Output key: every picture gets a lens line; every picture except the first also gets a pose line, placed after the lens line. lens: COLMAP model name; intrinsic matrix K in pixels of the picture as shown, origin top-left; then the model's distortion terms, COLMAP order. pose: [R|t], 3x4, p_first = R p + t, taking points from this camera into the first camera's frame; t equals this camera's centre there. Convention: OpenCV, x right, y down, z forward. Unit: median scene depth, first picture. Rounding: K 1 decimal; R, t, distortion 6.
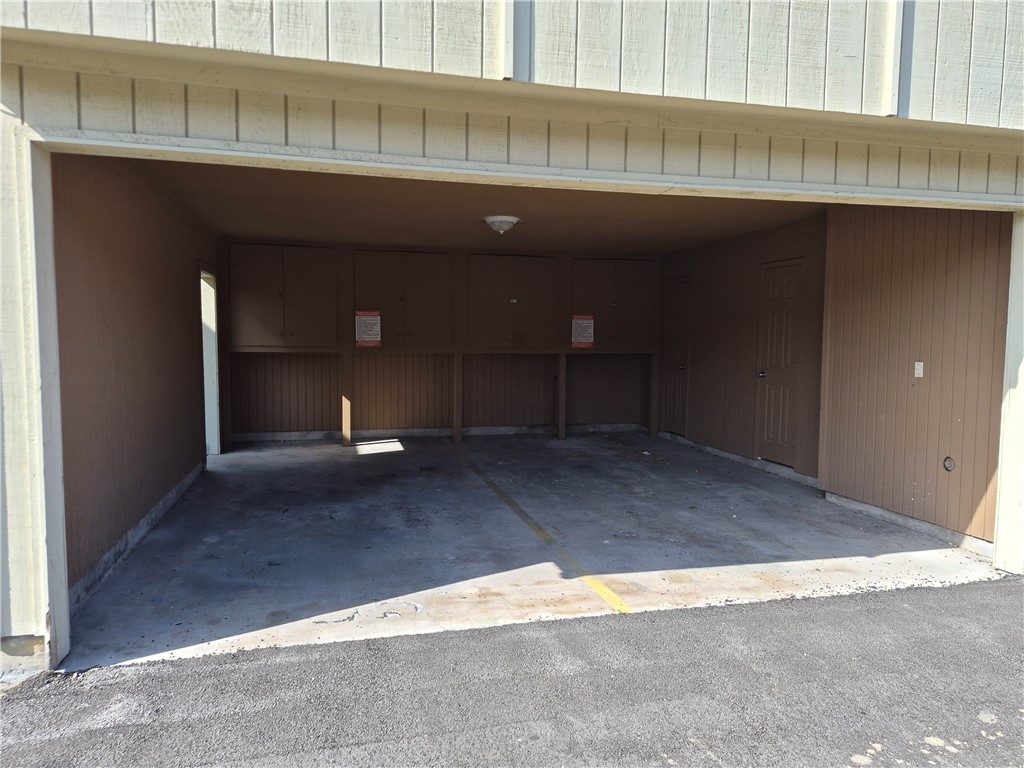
lens RADIAL K [[705.6, 0, 515.4], [0, 705.6, 371.5], [0, 0, 1]] dist [0.096144, -0.123867]
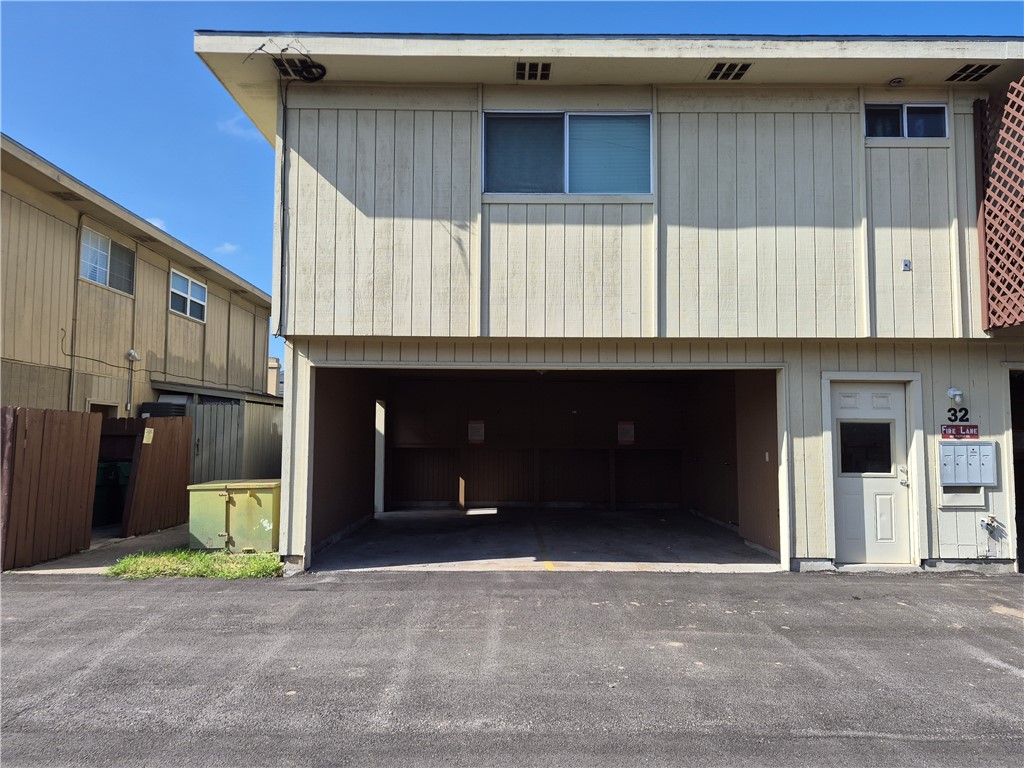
lens RADIAL K [[705.6, 0, 515.4], [0, 705.6, 371.5], [0, 0, 1]] dist [0.096144, -0.123867]
pose [[0.972021, -0.024572, -0.233604, 0.245757], [-0.008739, 0.990042, -0.140502, 0.024900], [0.234730, 0.138612, 0.962127, -0.485946]]
